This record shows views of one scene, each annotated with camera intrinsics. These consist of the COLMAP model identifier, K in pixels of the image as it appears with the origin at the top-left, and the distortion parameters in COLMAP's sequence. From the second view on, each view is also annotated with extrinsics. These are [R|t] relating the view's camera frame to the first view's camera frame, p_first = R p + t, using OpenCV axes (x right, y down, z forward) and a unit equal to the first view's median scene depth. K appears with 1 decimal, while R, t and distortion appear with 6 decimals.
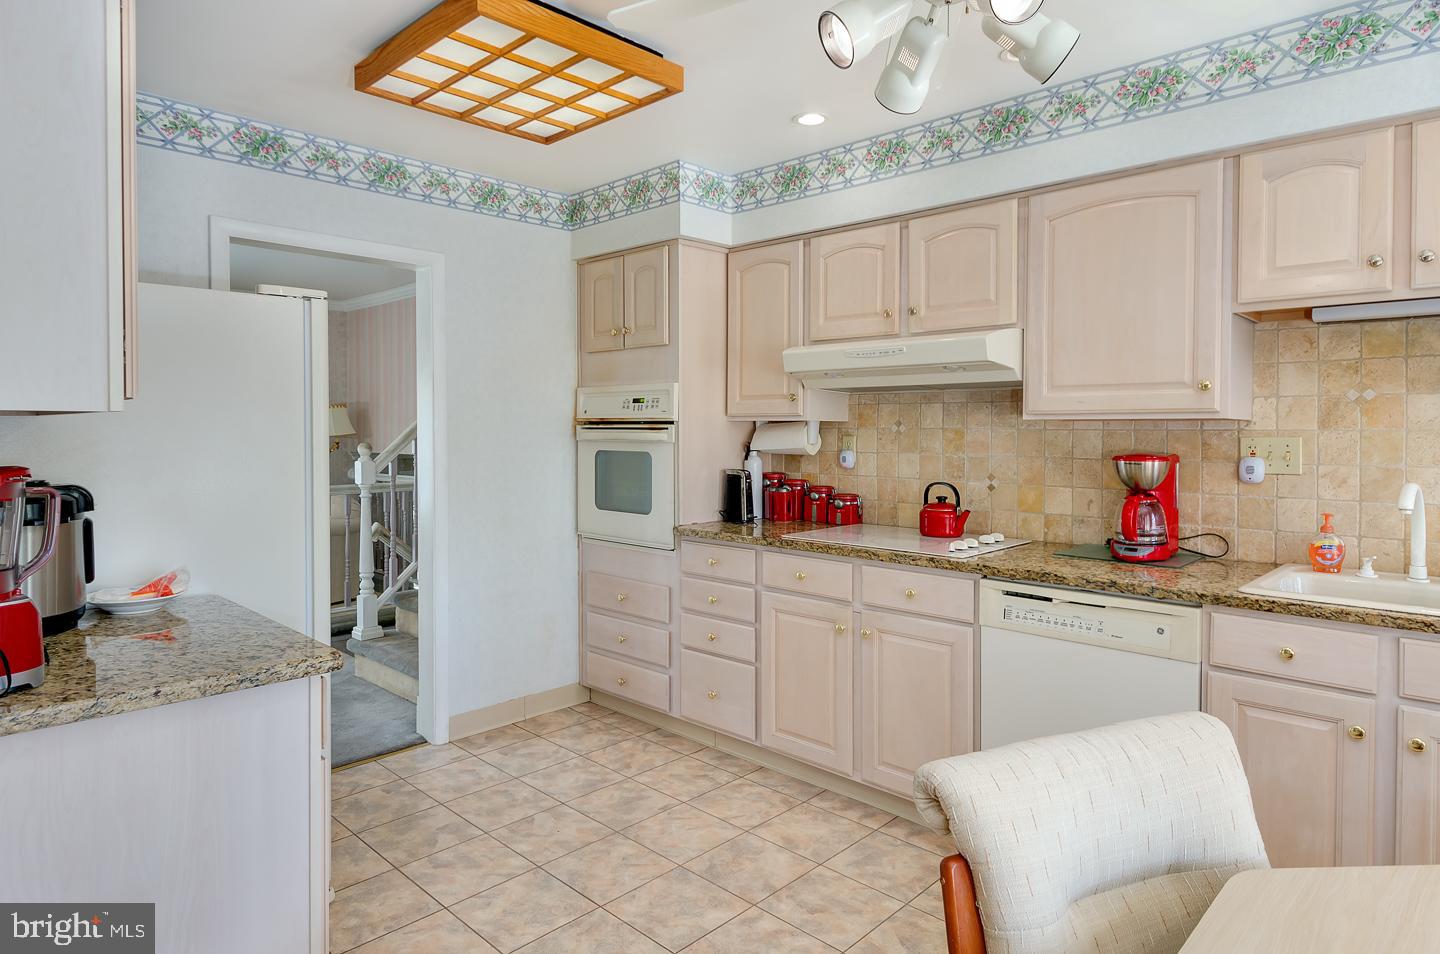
lens RADIAL K [[845.2, 0, 741.3], [0, 845.2, 440.1], [0, 0, 1]] dist [-0.001346, -0.001156]
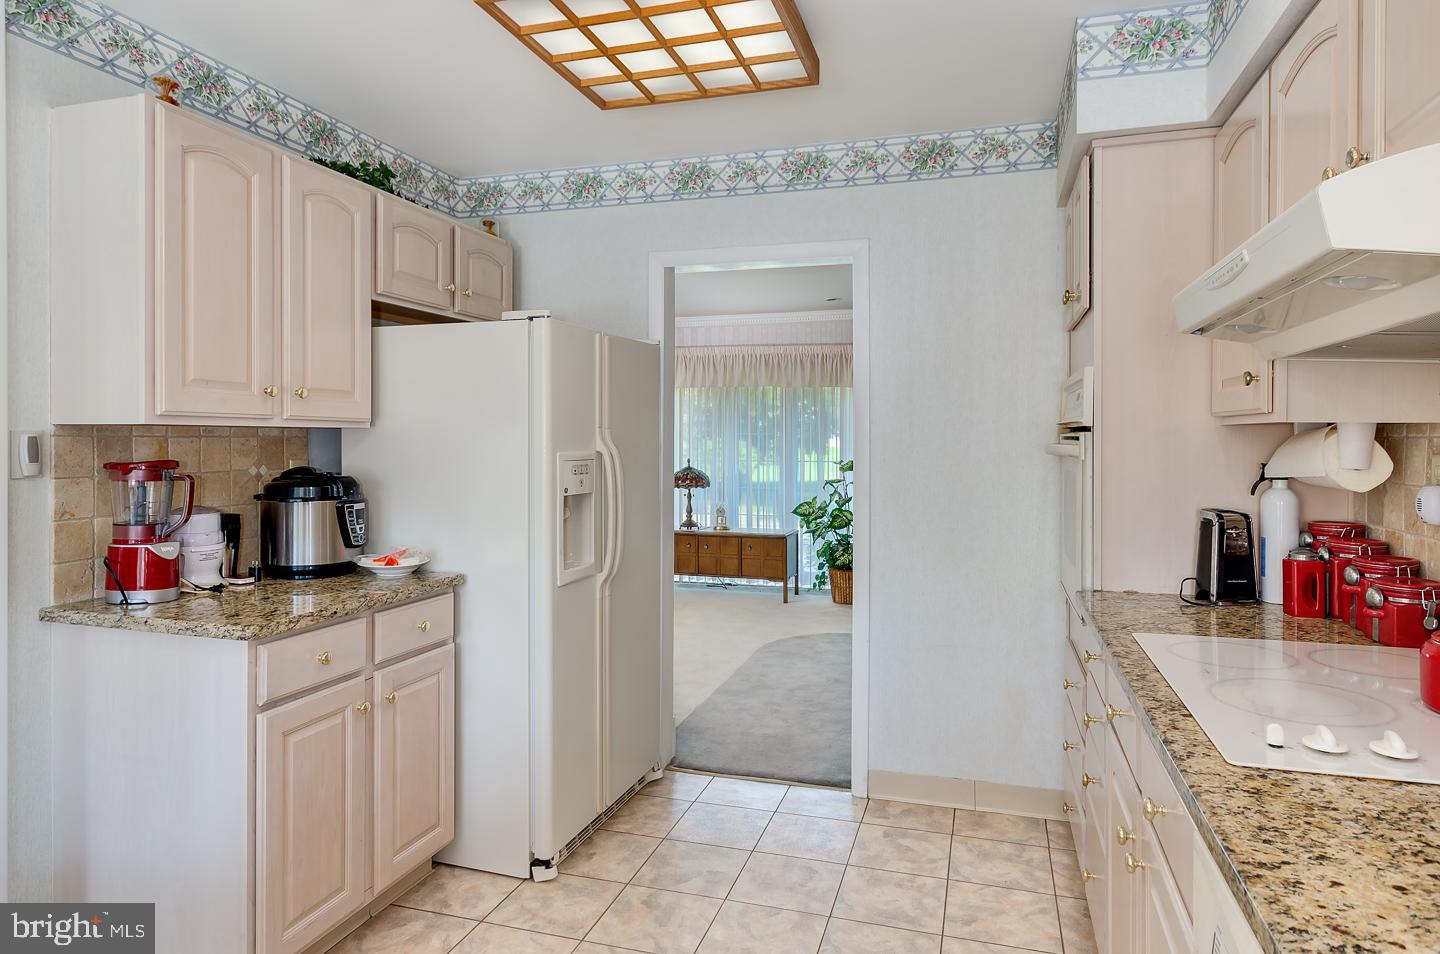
lens RADIAL K [[884.4, 0, 710.5], [0, 884.4, 440.2], [0, 0, 1]] dist [0.021104, -0.000269]
pose [[0.433590, 0.003969, -0.901102, 0.410727], [-0.010762, 0.999942, -0.000774, -0.008857], [0.901046, 0.010033, 0.433607, 0.456634]]
